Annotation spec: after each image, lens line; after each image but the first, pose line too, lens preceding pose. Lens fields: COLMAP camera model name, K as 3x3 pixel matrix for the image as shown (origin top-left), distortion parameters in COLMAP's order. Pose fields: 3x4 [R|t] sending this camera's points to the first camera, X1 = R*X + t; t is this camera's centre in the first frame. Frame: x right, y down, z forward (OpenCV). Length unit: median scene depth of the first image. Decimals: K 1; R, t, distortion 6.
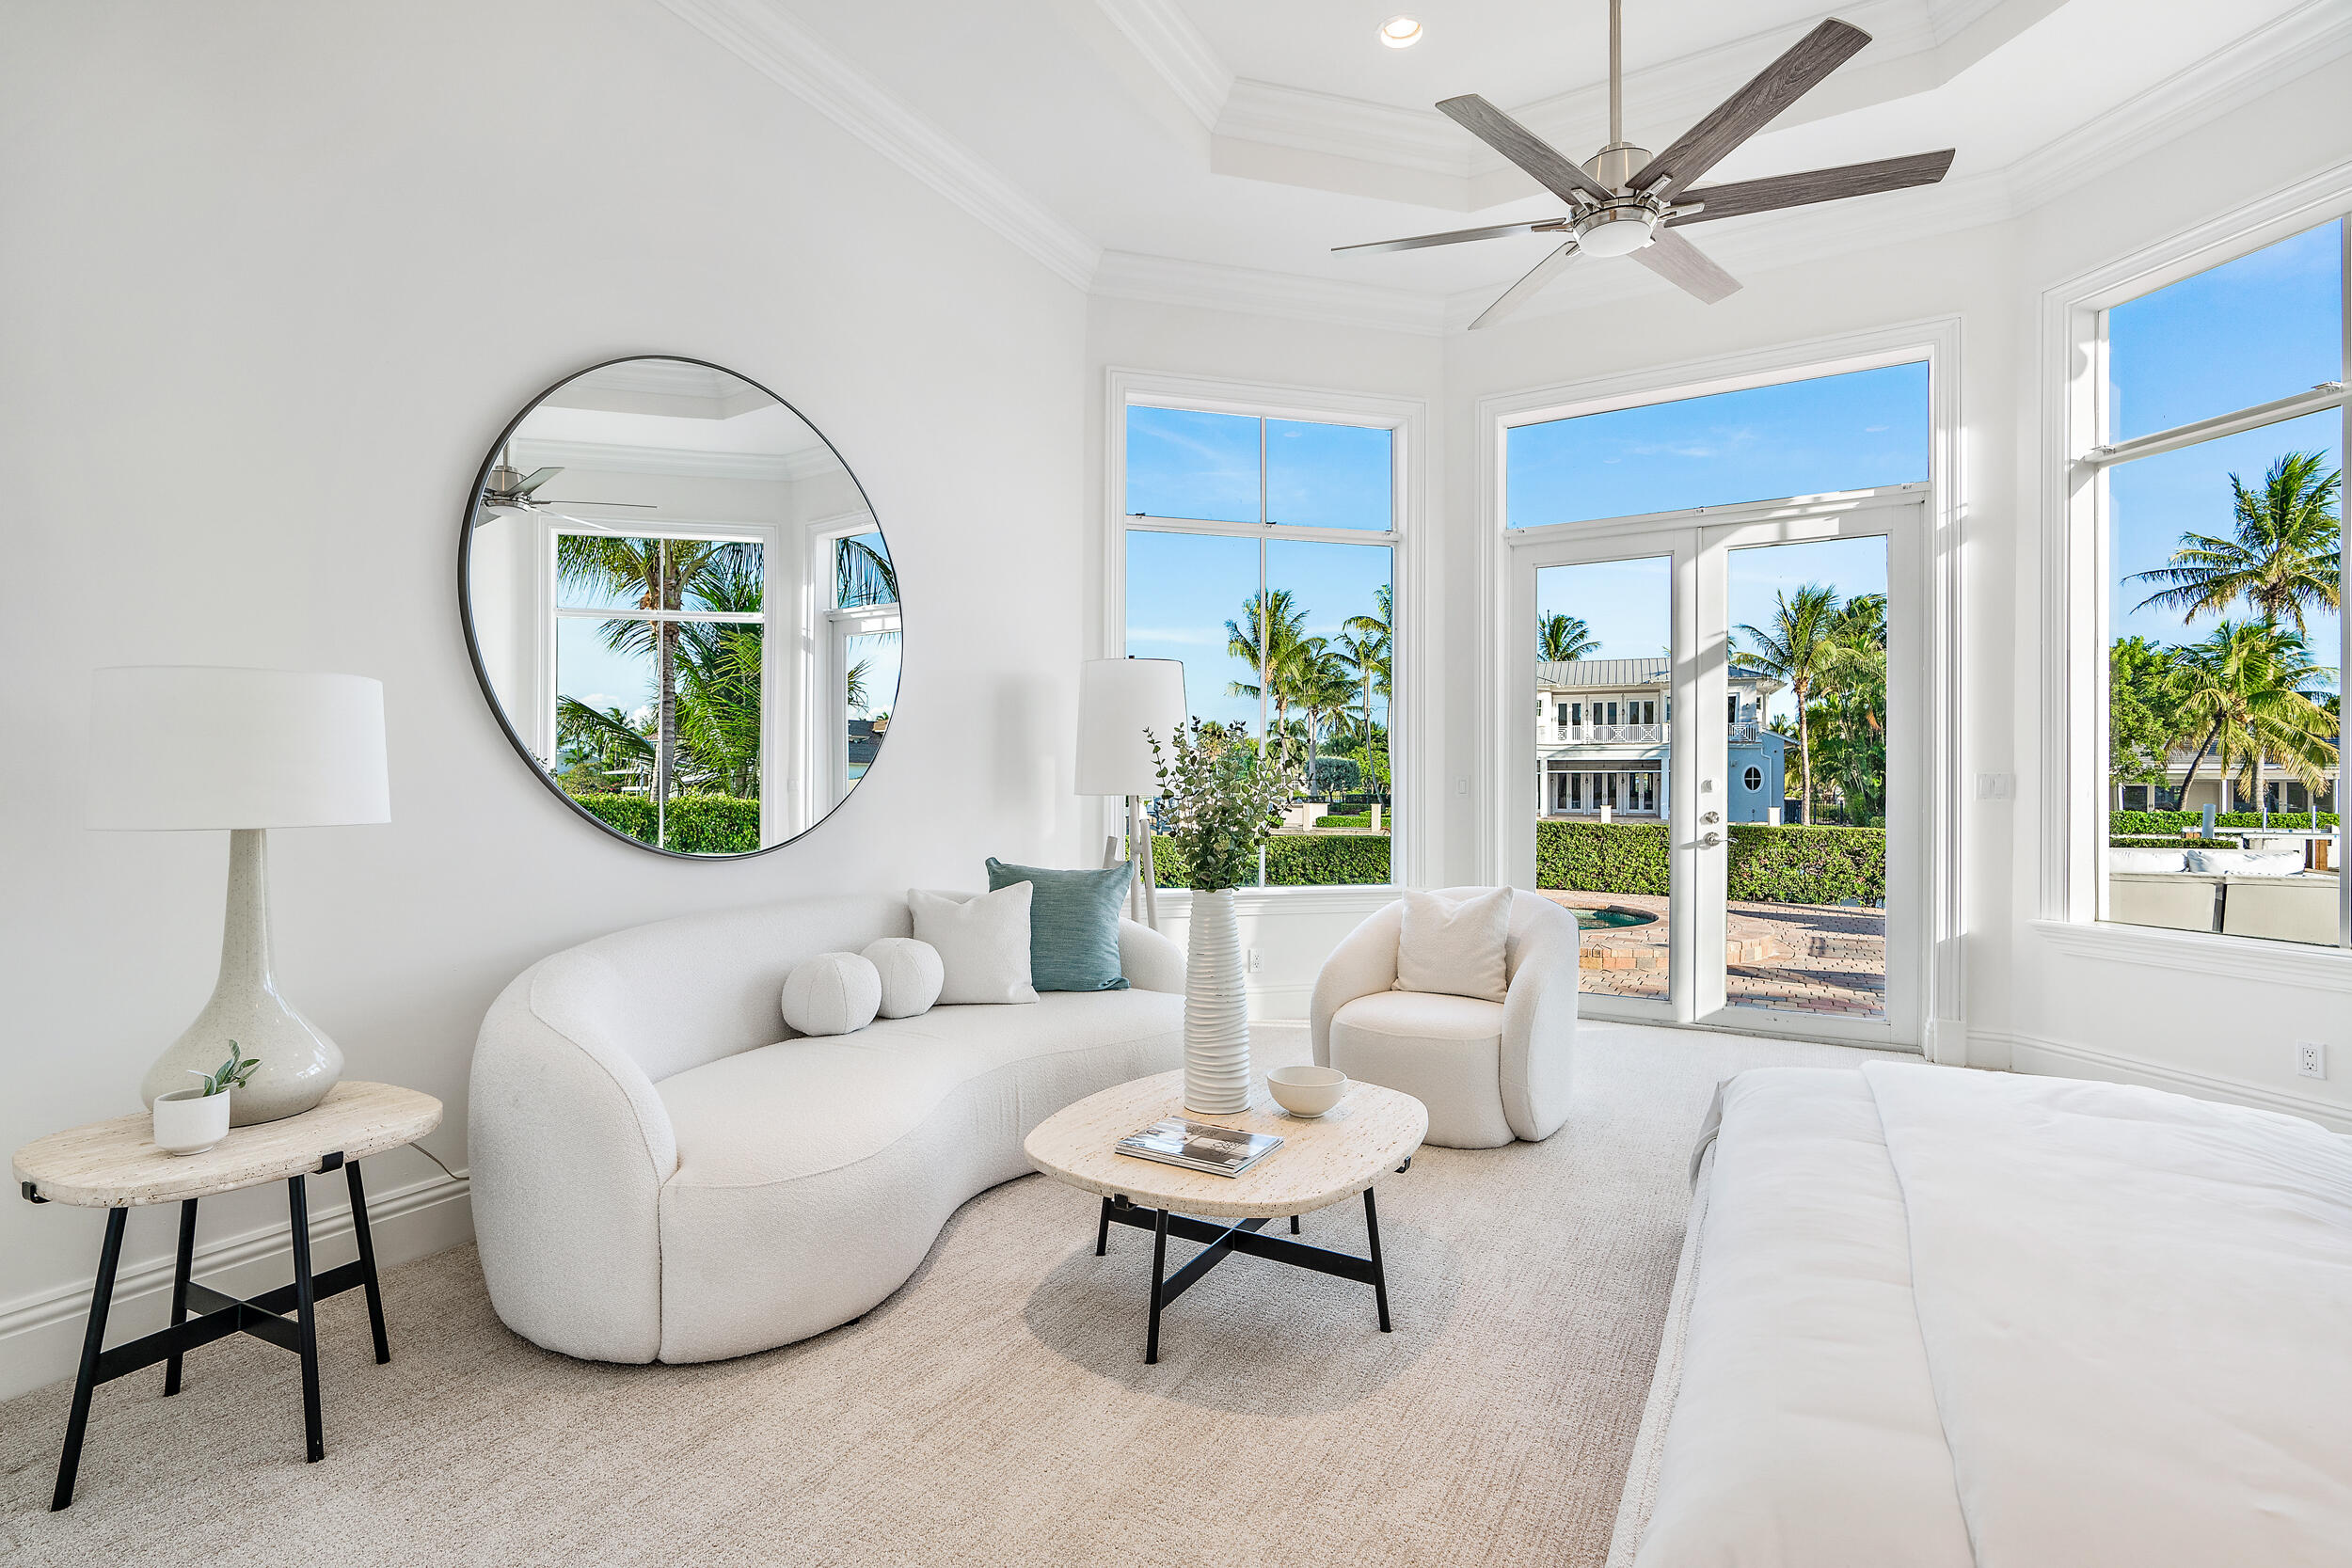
lens RADIAL K [[1069.4, 0, 1171.2], [0, 1069.4, 787.4], [0, 0, 1]] dist [-0.002740, 0.000039]
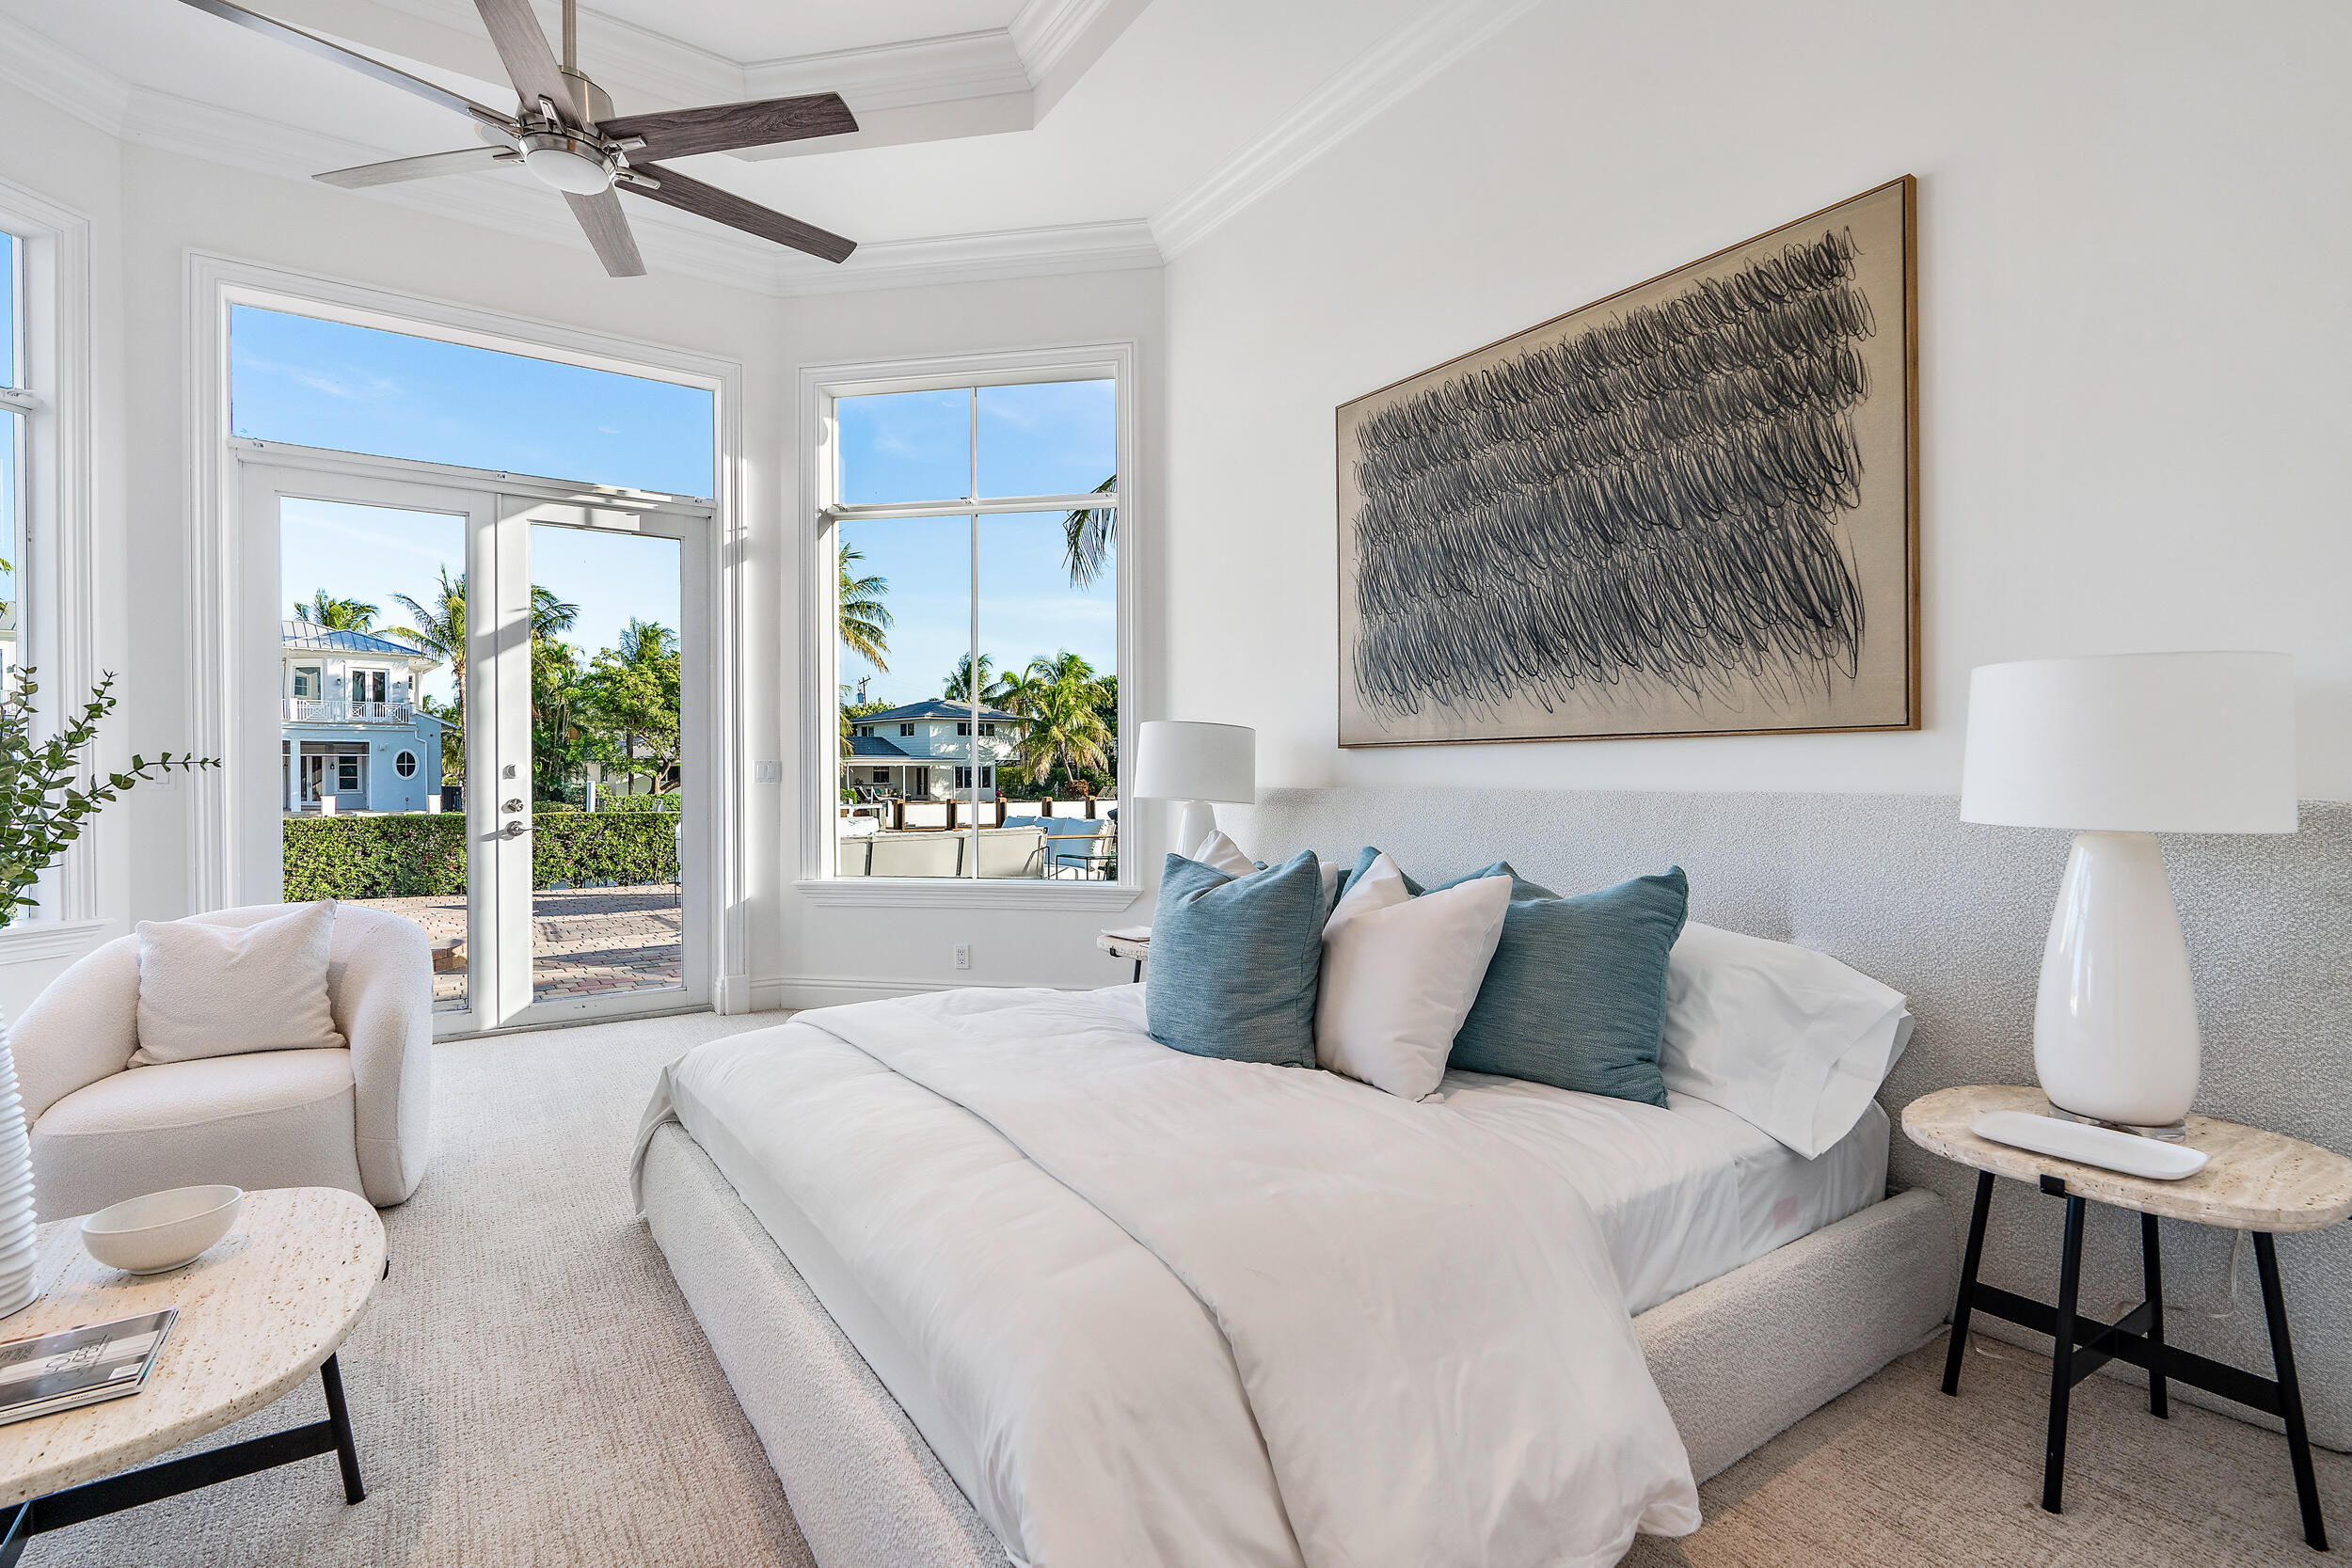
lens RADIAL K [[1081.0, 0, 1169.1], [0, 1081.0, 780.5], [0, 0, 1]] dist [-0.003366, 0.003475]
pose [[0.431777, -0.010696, 0.901917, -0.113188], [0.004498, 0.999943, 0.009705, -0.000322], [-0.901969, -0.000134, 0.431801, 0.078071]]
